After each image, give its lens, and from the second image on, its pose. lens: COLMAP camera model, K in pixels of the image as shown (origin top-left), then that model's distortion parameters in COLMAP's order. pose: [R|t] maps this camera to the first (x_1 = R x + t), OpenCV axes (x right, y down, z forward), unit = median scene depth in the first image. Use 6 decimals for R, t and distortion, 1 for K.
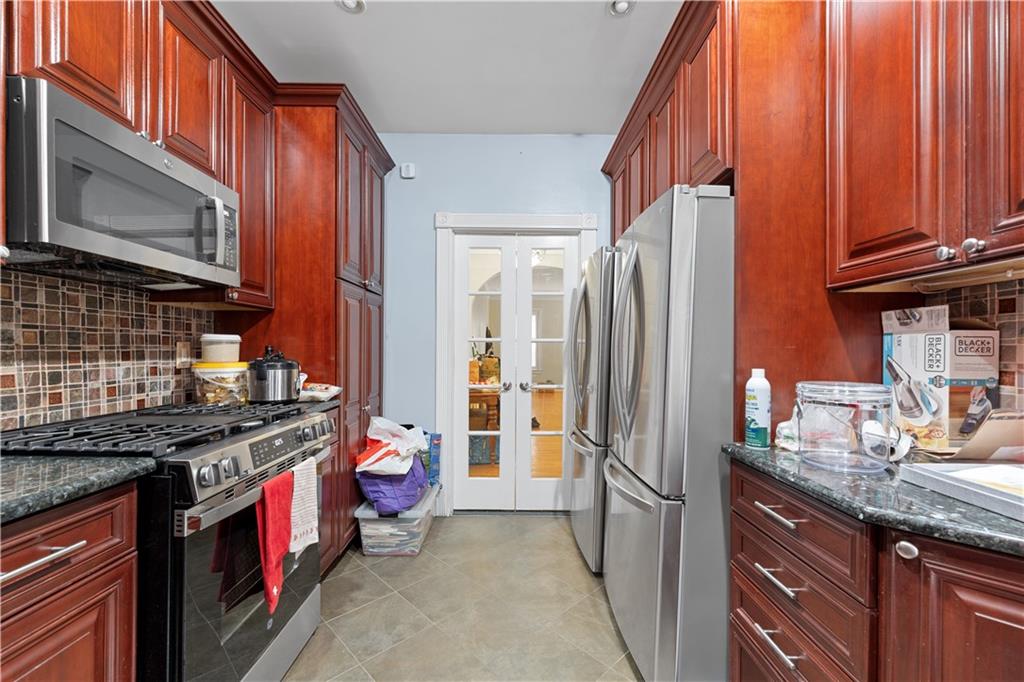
lens RADIAL K [[416.1, 0, 511.8], [0, 416.1, 350.6], [0, 0, 1]] dist [-0.002120, 0.000080]
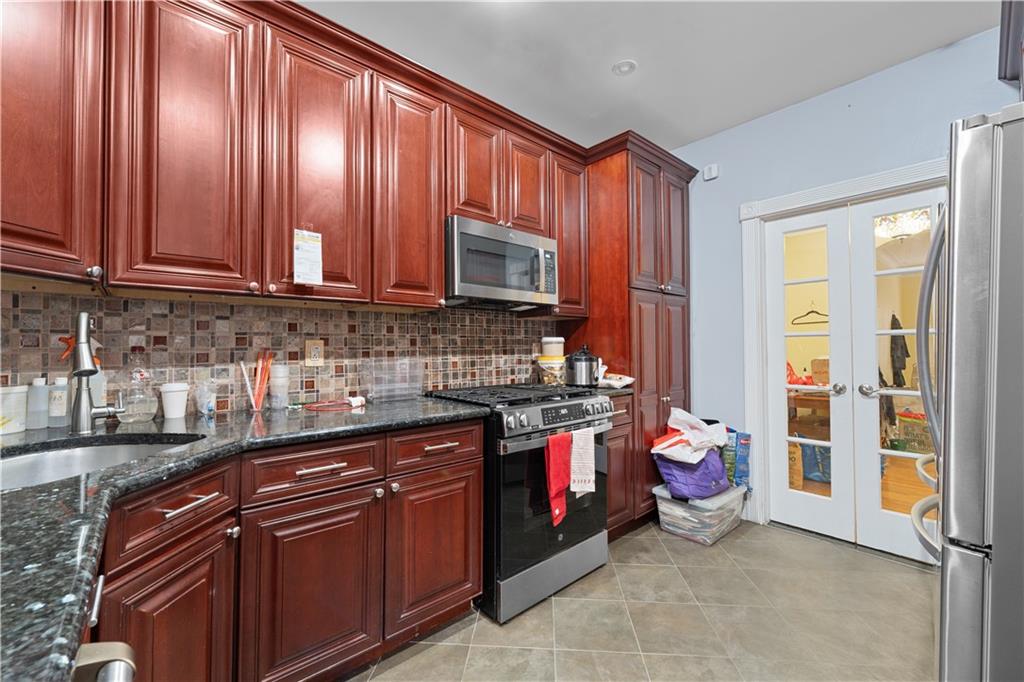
lens RADIAL K [[416.1, 0, 512.9], [0, 416.1, 337.4], [0, 0, 1]] dist [-0.002120, 0.000080]
pose [[0.653274, -0.027593, -0.756618, 0.291223], [0.007867, 0.999529, -0.029659, 0.003202], [0.757081, 0.013423, 0.653184, -0.054436]]
